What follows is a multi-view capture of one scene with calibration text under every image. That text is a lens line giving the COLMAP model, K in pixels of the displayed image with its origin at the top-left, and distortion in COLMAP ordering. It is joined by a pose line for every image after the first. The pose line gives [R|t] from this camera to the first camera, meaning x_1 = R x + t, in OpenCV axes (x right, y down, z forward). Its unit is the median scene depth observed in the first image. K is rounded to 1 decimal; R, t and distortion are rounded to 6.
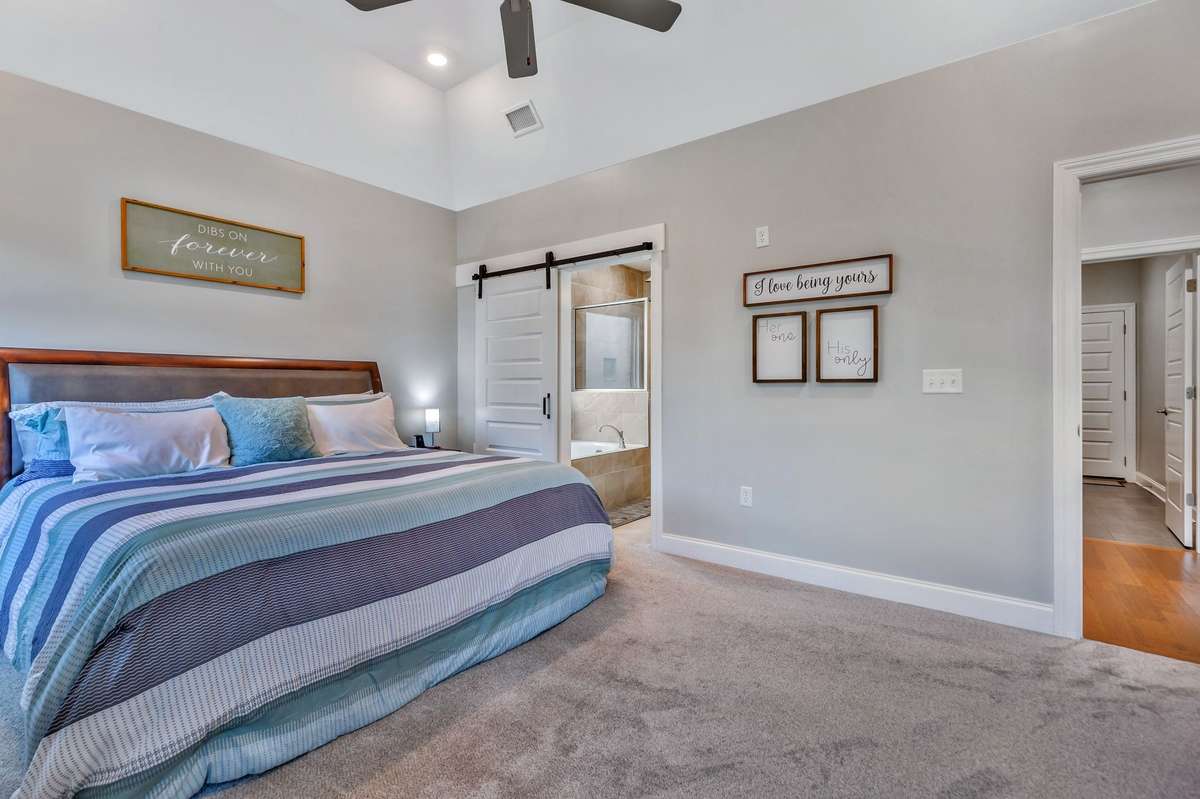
lens RADIAL K [[528.2, 0, 596.2], [0, 528.2, 392.4], [0, 0, 1]] dist [-0.000966, -0.000066]
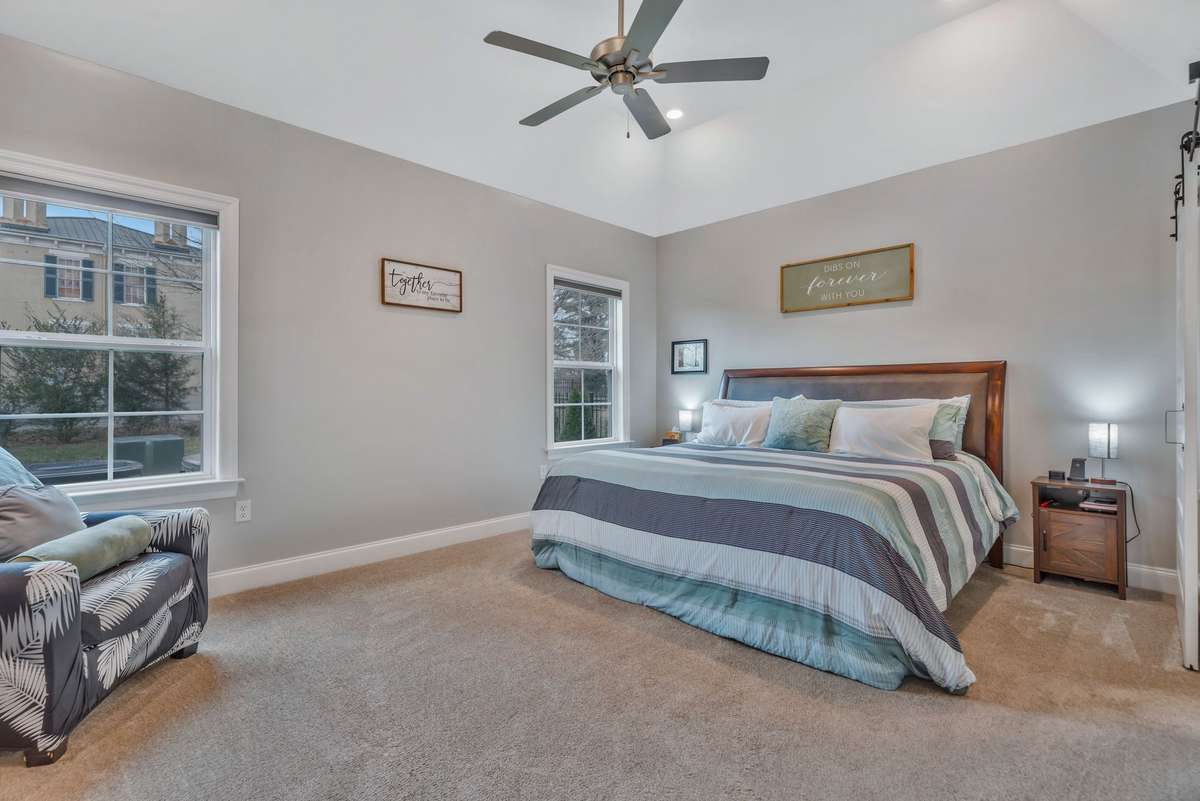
lens RADIAL K [[556.6, 0, 595.8], [0, 556.6, 394.0], [0, 0, 1]] dist [0.016945, -0.000041]
pose [[-0.137105, 0.009109, -0.990515, 0.754341], [-0.007267, 0.999922, 0.010201, -0.013882], [0.990530, 0.008596, -0.137028, 0.686120]]
